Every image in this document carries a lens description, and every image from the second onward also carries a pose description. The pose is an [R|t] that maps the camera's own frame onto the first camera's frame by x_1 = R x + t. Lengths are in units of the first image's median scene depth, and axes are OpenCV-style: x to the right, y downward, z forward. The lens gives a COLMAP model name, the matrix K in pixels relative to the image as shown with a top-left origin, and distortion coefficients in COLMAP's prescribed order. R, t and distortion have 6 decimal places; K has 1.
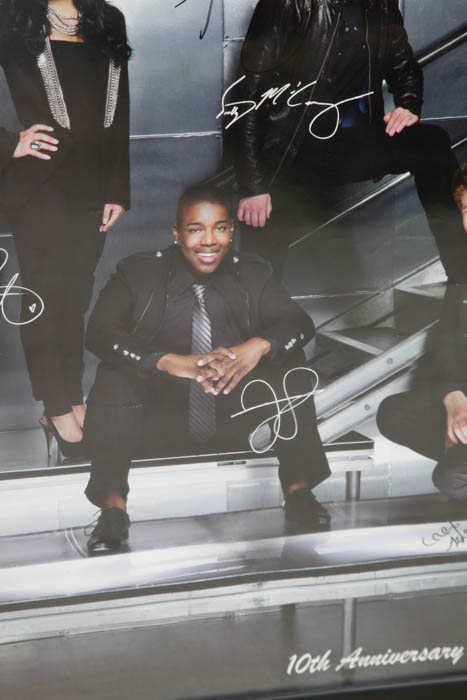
lens RADIAL K [[1819.4, 0, 233.5], [0, 1819.4, 350.0], [0, 0, 1]] dist [0.442038, 0.237284]
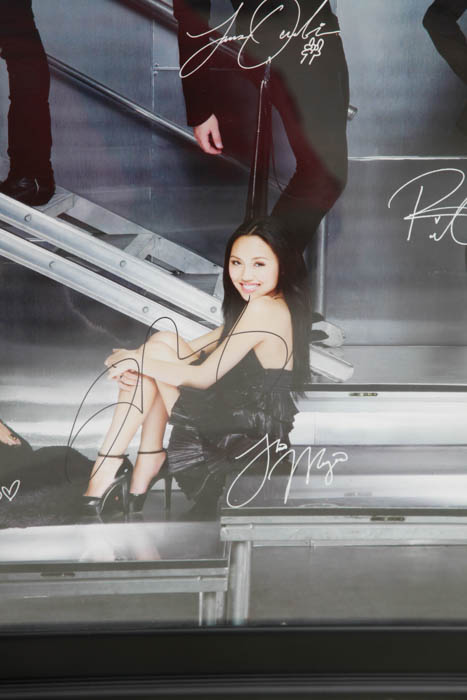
lens RADIAL K [[1819.4, 0, 233.5], [0, 1819.4, 350.0], [0, 0, 1]] dist [0.442038, 0.237284]
pose [[0.989082, 0.085498, -0.120028, -0.112302], [-0.081853, 0.996030, 0.034987, 0.019396], [0.122542, -0.024780, 0.992154, -0.054817]]
